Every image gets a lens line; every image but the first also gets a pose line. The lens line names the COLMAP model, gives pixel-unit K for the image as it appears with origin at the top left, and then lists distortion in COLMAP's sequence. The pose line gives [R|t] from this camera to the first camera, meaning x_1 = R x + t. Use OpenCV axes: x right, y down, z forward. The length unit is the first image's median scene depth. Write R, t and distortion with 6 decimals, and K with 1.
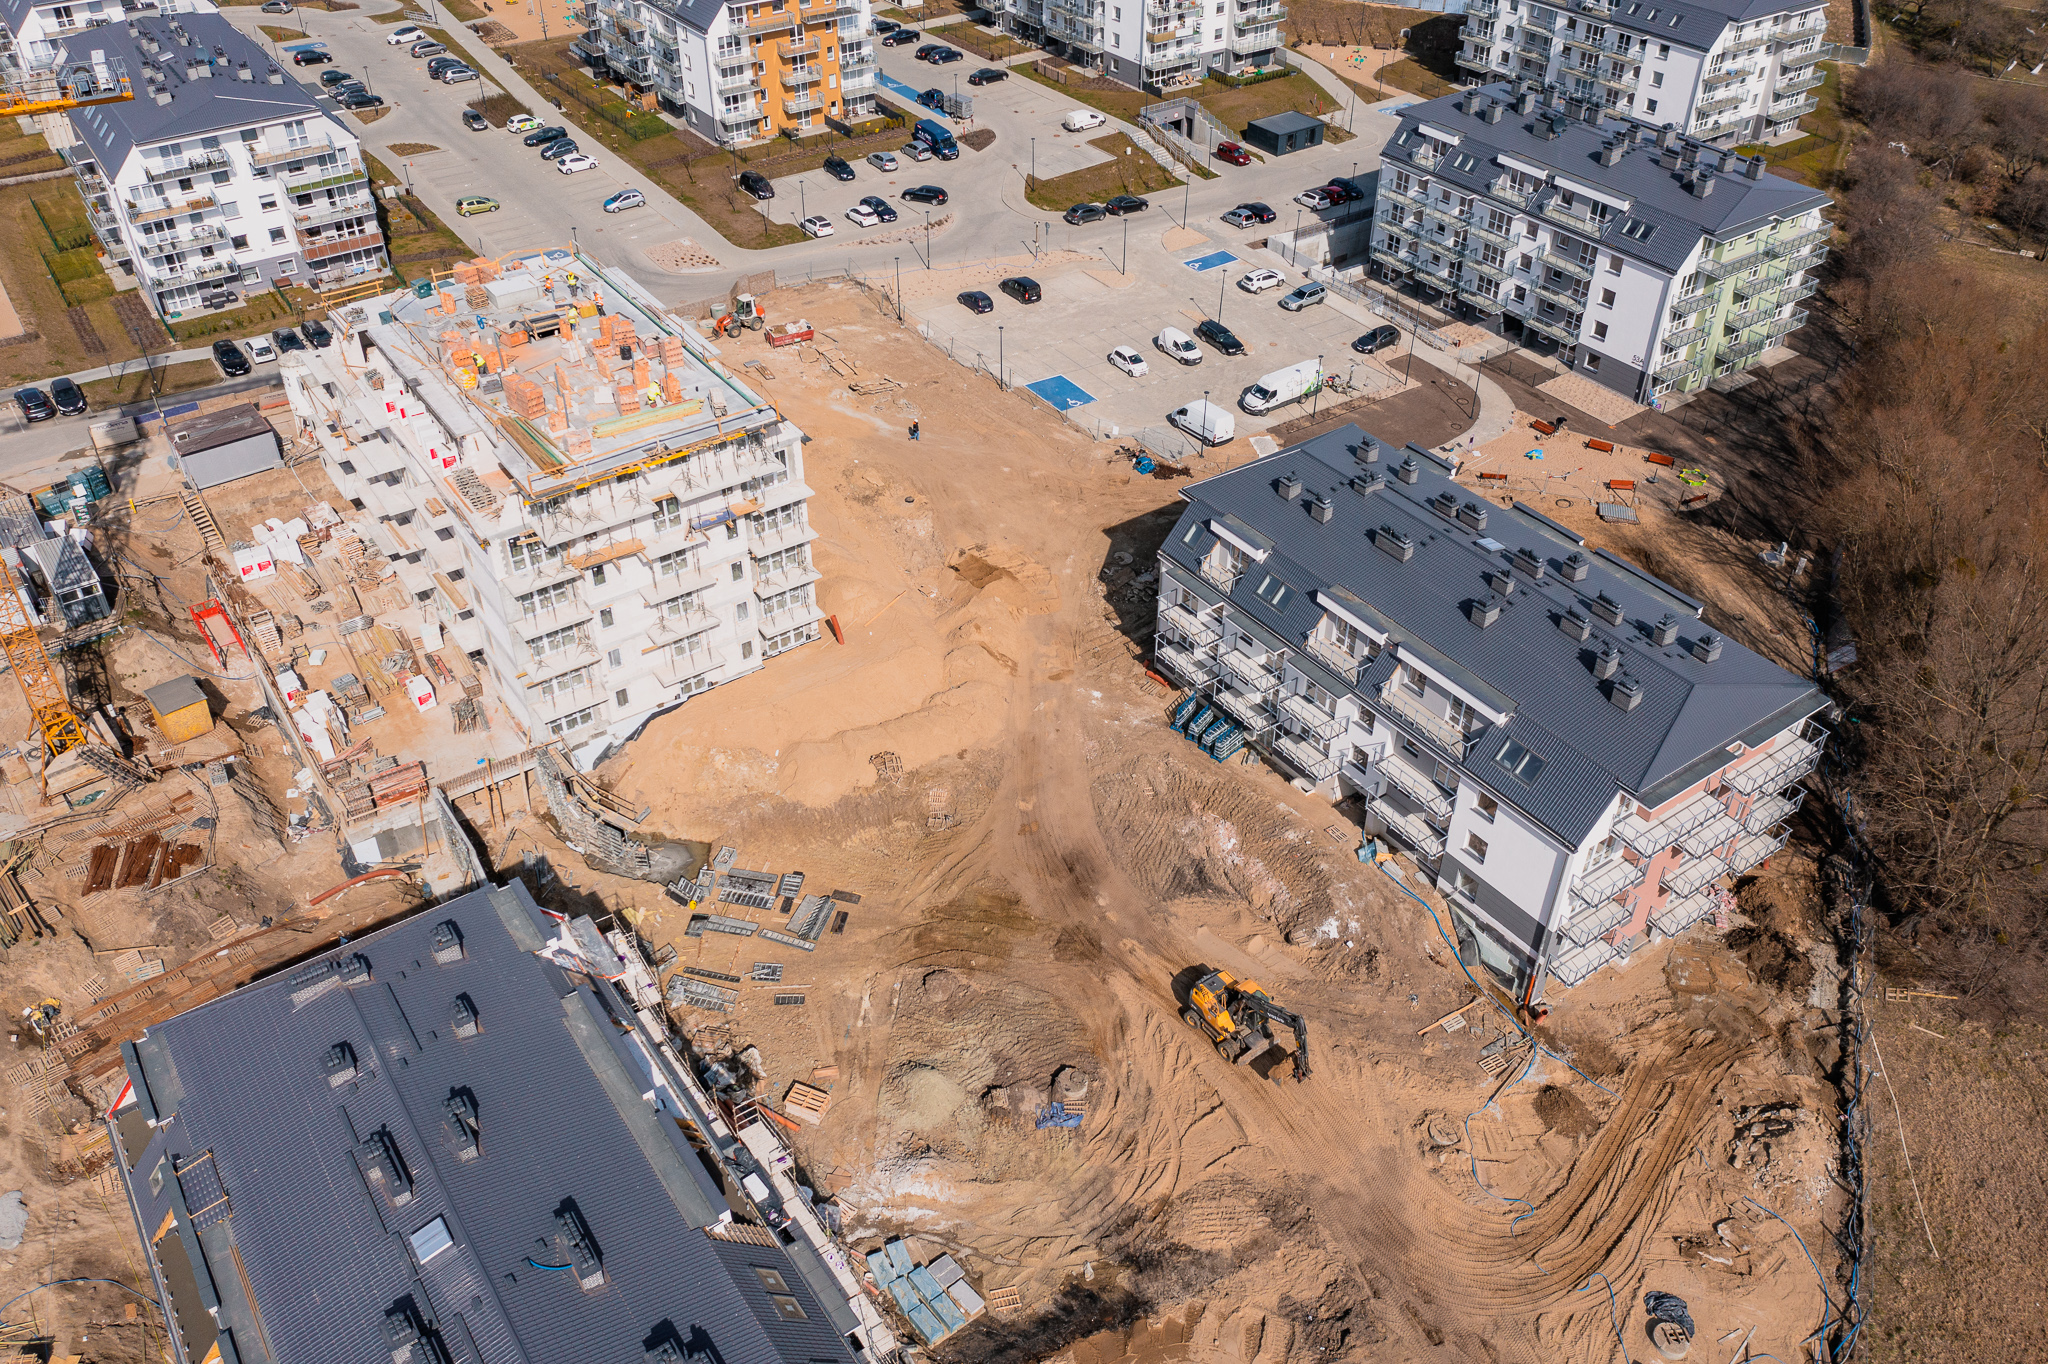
lens RADIAL K [[1616.3, 0, 1024.0], [0, 1616.3, 682.0], [0, 0, 1]] dist [-0.011290, 0.002363]
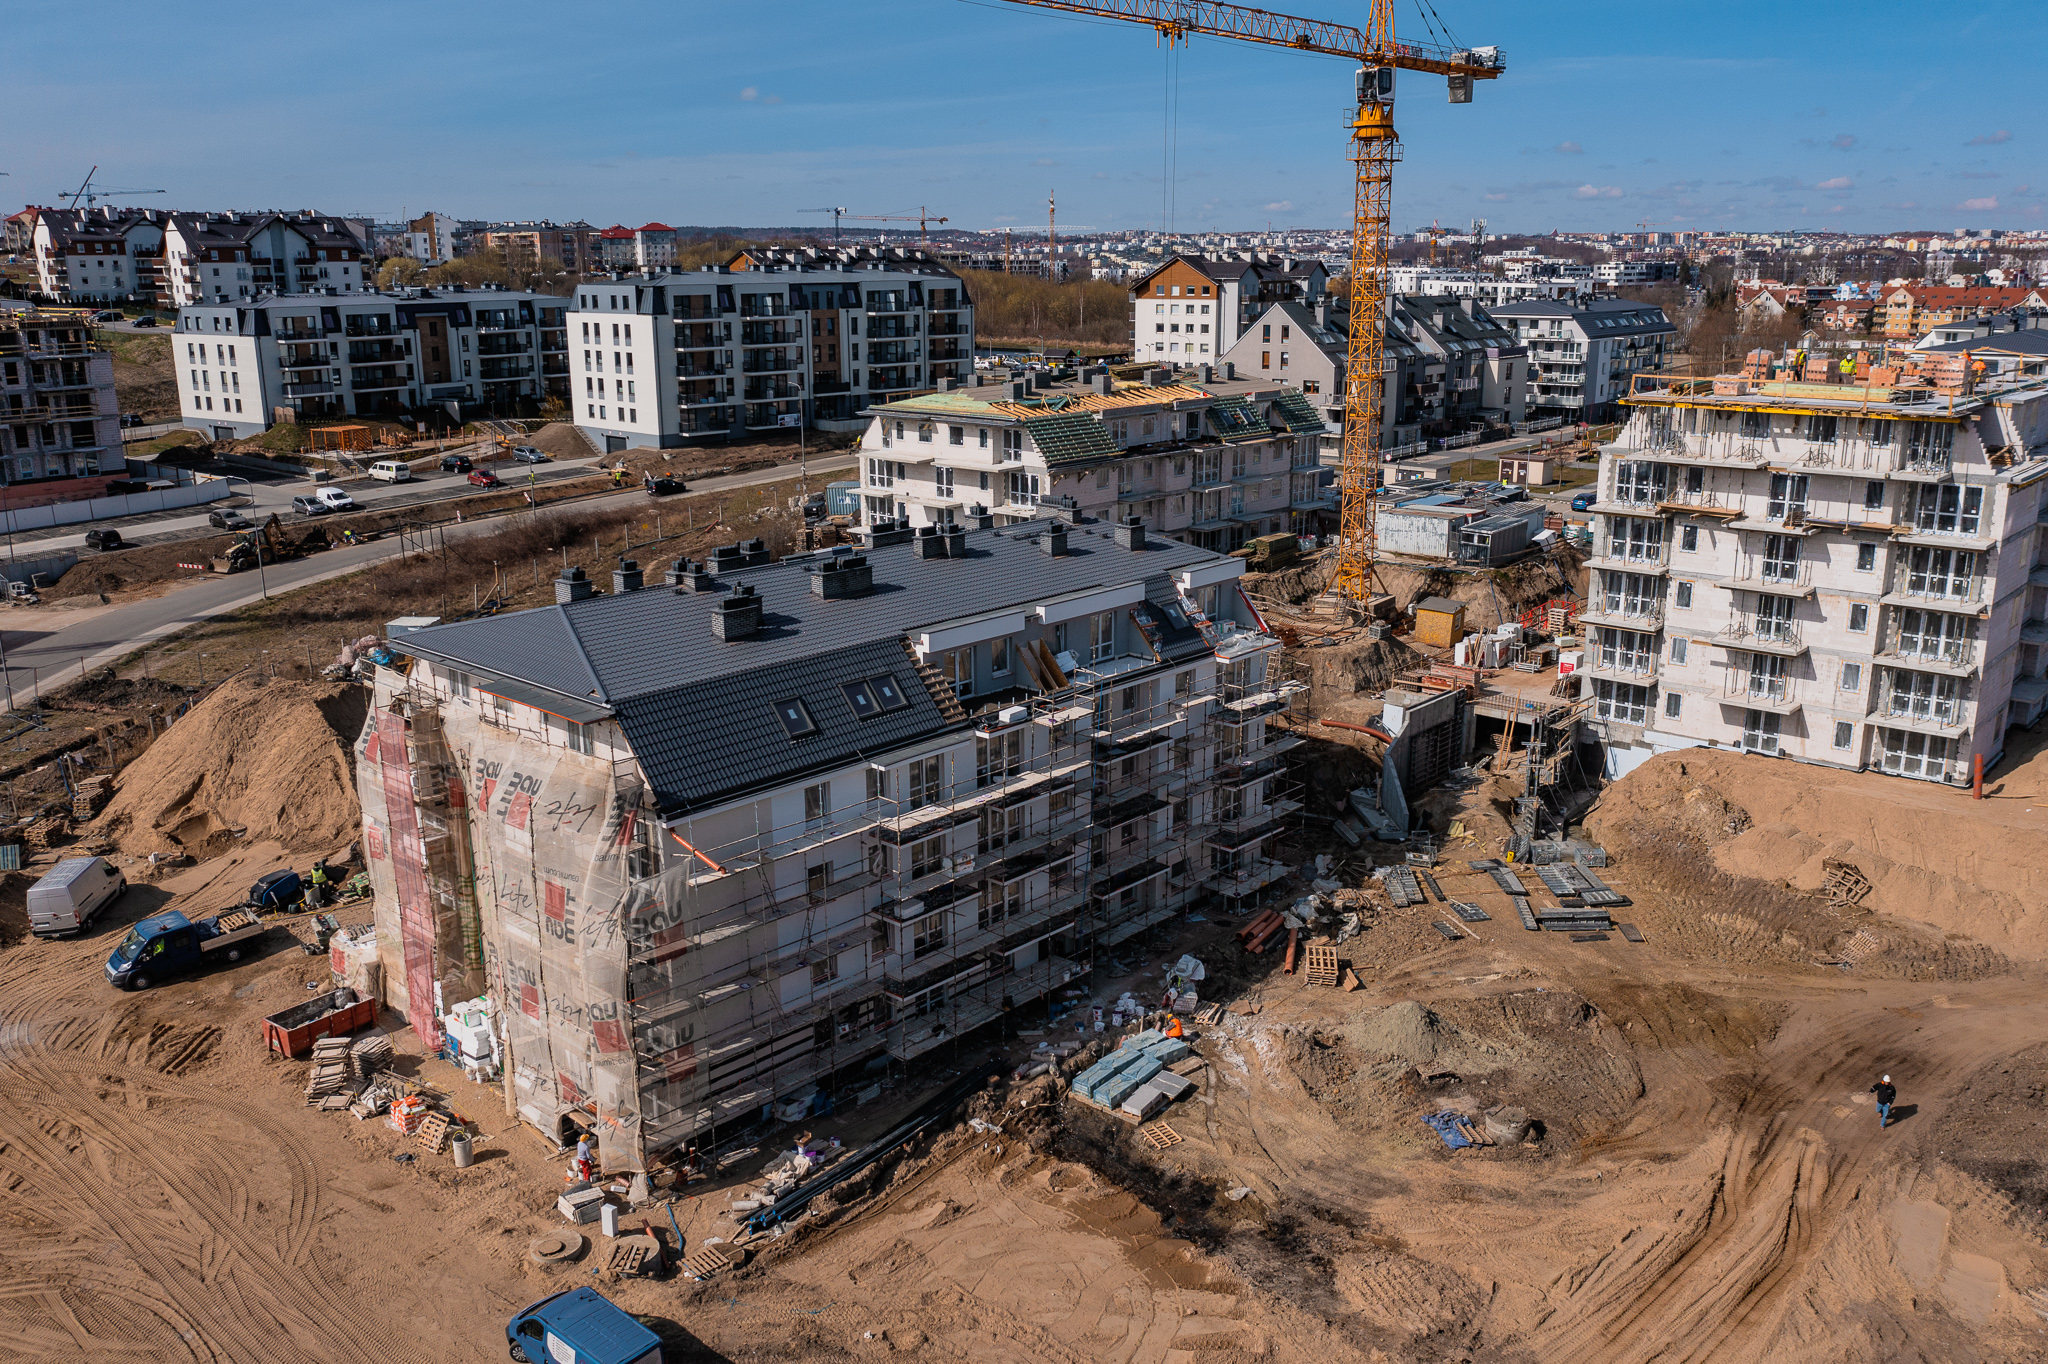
lens RADIAL K [[1617.6, 0, 1022.8], [0, 1617.6, 697.9], [0, 0, 1]] dist [-0.016594, -0.003258]
pose [[0.219246, 0.251299, -0.942751, 0.292908], [-0.590978, 0.803041, 0.076620, 0.087387], [0.776322, 0.540347, 0.324576, 0.263351]]
